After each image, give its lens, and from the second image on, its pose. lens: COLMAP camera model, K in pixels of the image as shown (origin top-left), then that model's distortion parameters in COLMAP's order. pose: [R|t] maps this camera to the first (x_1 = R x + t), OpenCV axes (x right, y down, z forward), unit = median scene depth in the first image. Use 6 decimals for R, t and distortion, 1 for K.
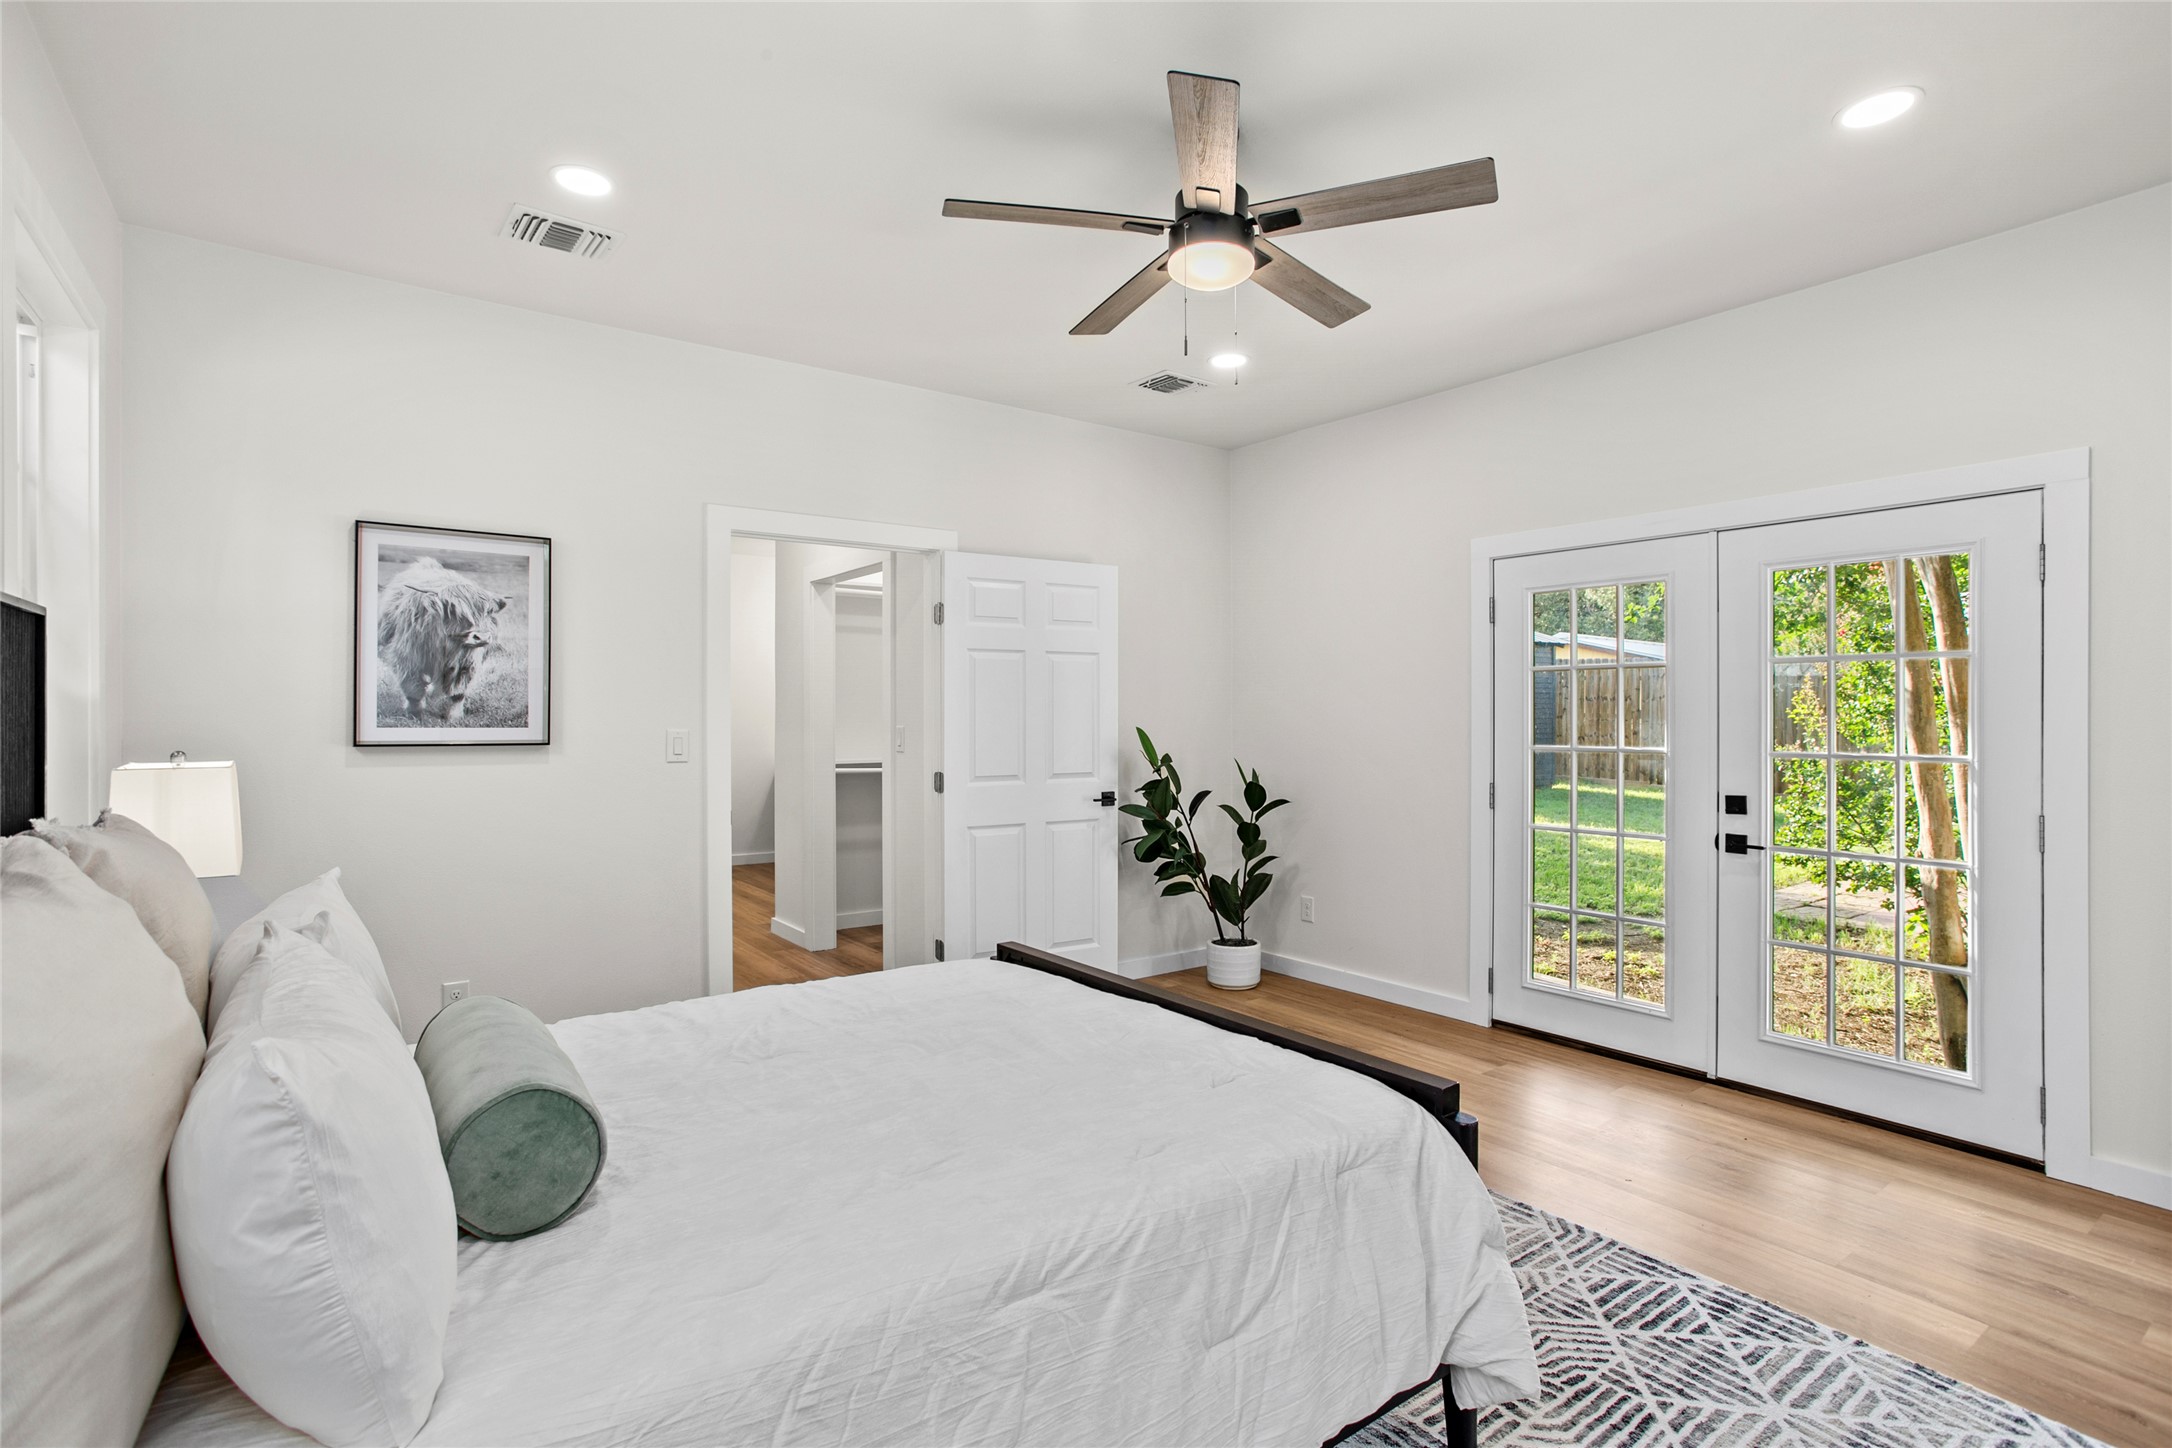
lens RADIAL K [[1044.1, 0, 1066.7], [0, 1044.1, 724.8], [0, 0, 1]] dist [-0.030025, 0.016383]
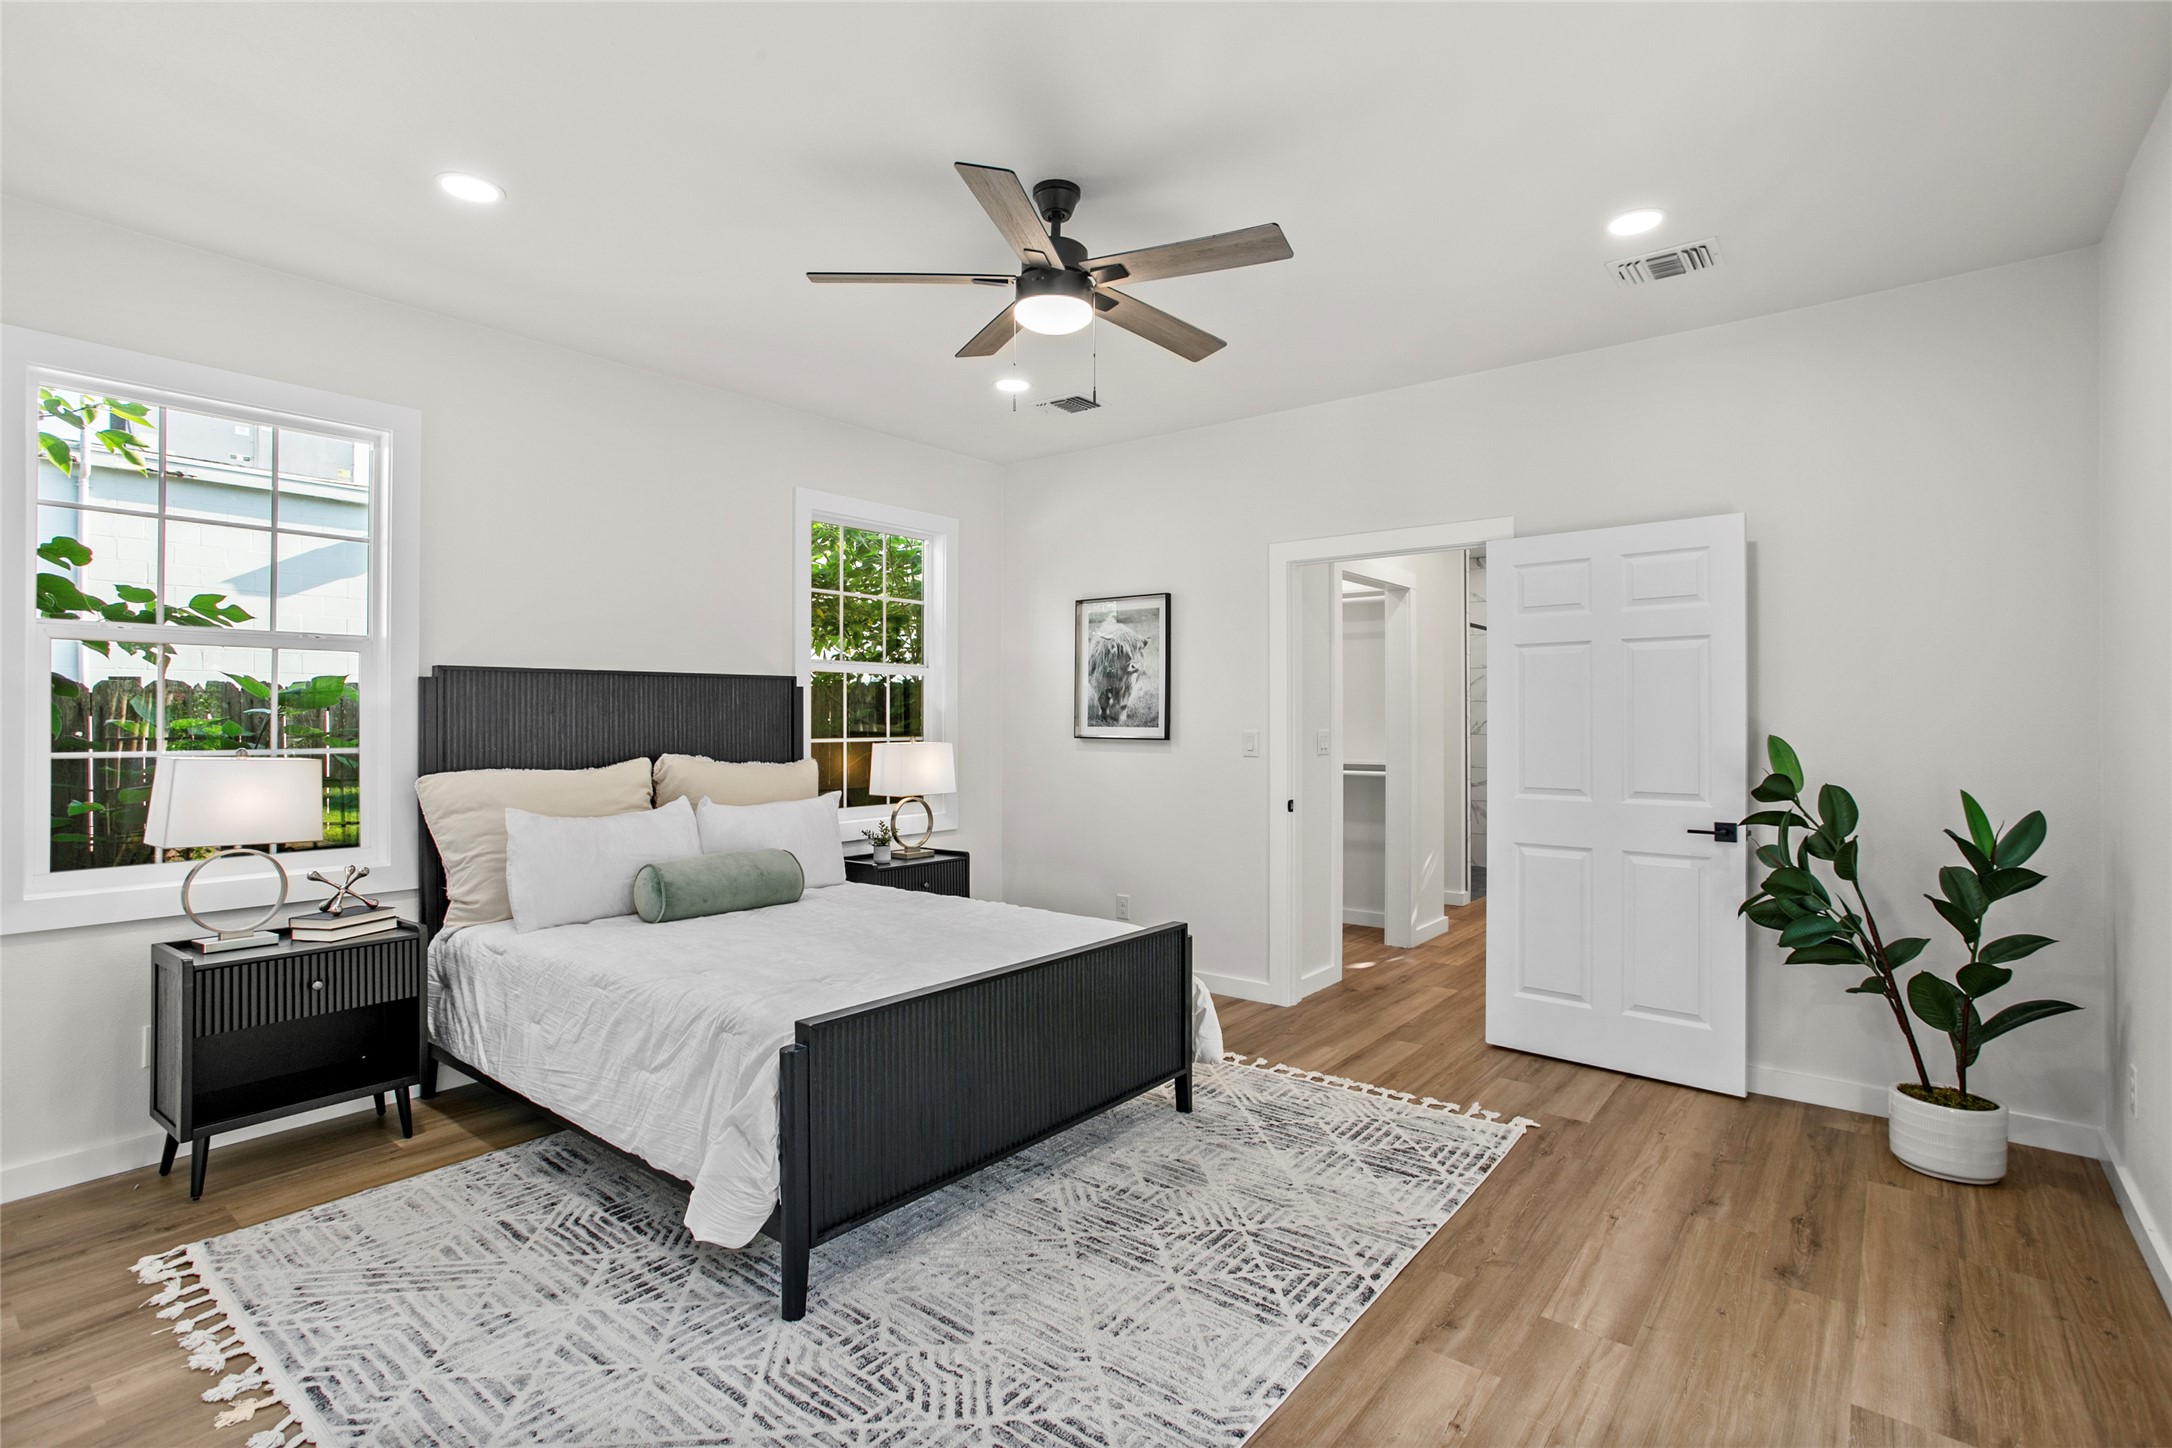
lens RADIAL K [[1044.1, 0, 1063.1], [0, 1044.1, 714.0], [0, 0, 1]] dist [-0.030025, 0.016383]
pose [[0.264232, -0.003465, -0.964453, 0.861421], [-0.005138, 0.999974, -0.005001, -0.008179], [0.964445, 0.006277, 0.264207, 0.509724]]
